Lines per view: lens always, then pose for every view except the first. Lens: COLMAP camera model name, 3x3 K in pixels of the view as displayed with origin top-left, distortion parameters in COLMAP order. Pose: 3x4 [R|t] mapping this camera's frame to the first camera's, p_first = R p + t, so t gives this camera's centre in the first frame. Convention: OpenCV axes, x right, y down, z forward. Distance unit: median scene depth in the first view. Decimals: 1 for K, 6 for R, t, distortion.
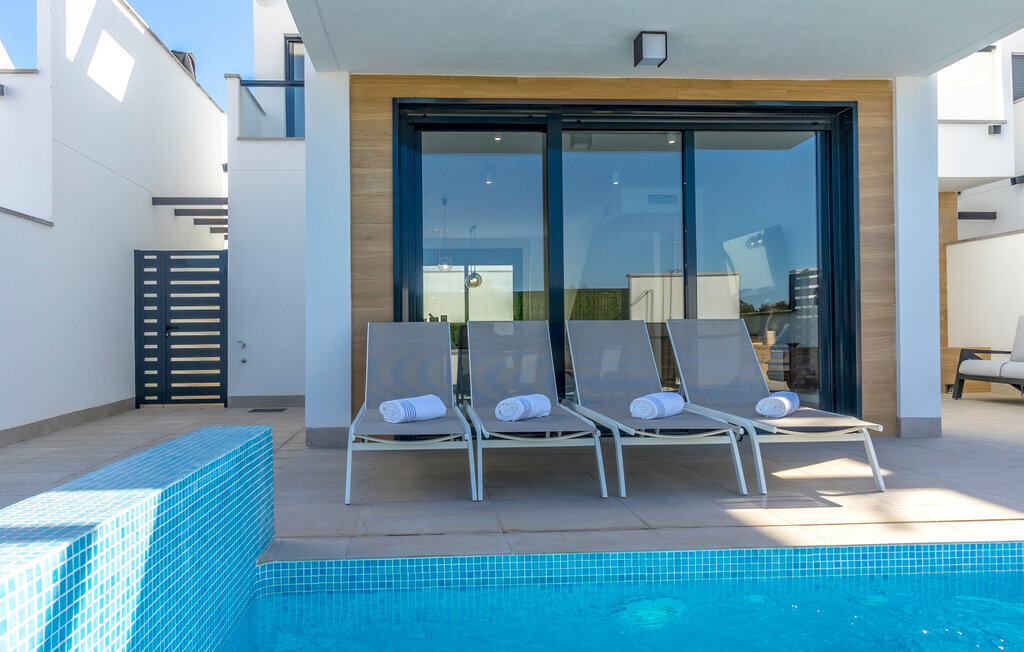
lens RADIAL K [[799.0, 0, 475.1], [0, 799.0, 323.2], [0, 0, 1]] dist [-0.007693, 0.013317]
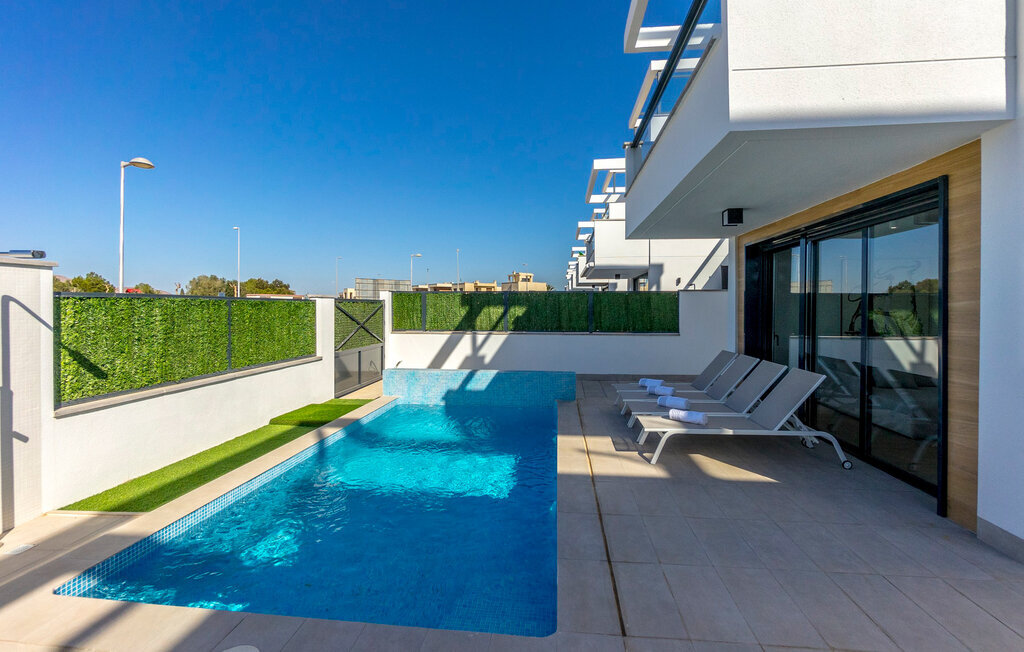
lens RADIAL K [[438.8, 0, 509.5], [0, 438.8, 308.2], [0, 0, 1]] dist [-0.004337, 0.000736]
pose [[-0.167138, 0.006975, -0.985909, 1.091339], [0.012176, 0.999913, 0.005010, -0.122714], [0.985858, -0.011167, -0.167208, 0.556561]]
